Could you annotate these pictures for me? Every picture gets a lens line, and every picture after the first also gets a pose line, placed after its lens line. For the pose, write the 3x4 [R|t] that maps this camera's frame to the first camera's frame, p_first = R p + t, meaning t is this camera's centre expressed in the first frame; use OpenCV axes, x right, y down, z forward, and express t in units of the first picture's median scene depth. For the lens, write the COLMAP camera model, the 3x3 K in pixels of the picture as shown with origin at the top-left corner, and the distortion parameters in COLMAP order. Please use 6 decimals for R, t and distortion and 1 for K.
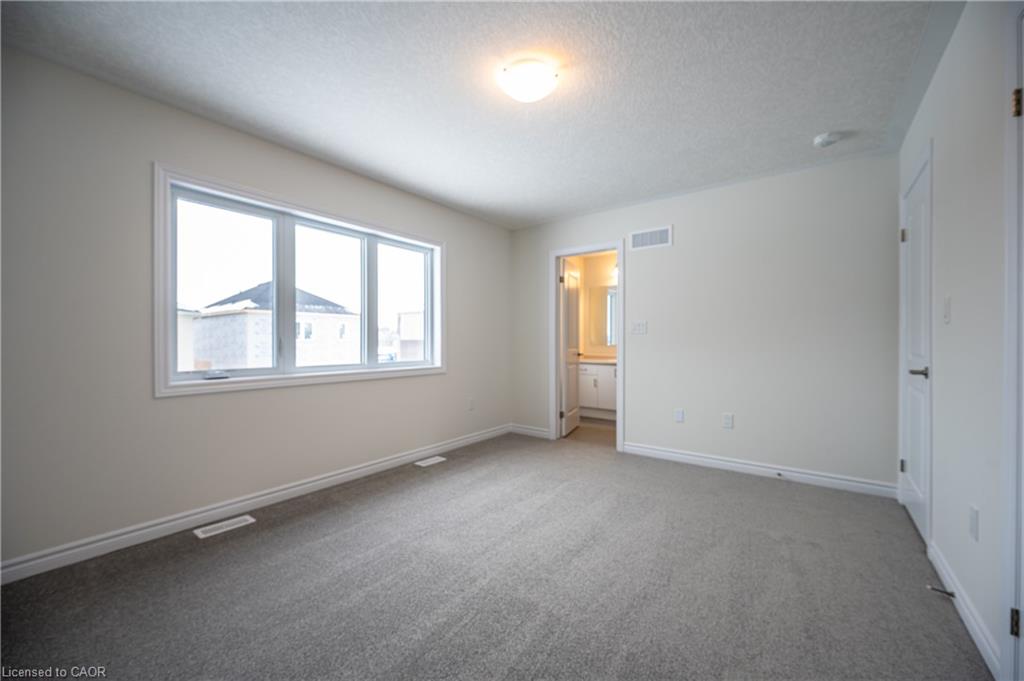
lens RADIAL K [[400.8, 0, 512.0], [0, 400.8, 340.5], [0, 0, 1]] dist [0.000595, -0.000017]
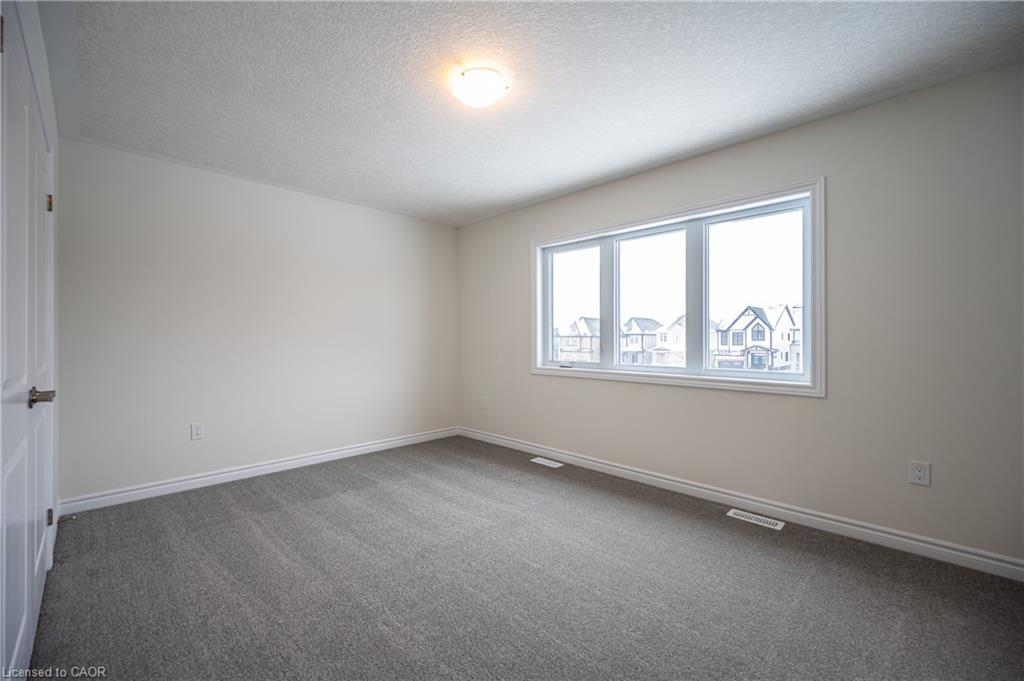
lens RADIAL K [[400.8, 0, 512.0], [0, 400.8, 340.5], [0, 0, 1]] dist [0.000595, -0.000017]
pose [[-0.124471, 0.004784, -0.992212, 0.714801], [0.002184, 0.999987, 0.004548, -0.010277], [0.992221, -0.001600, -0.124479, 0.917253]]
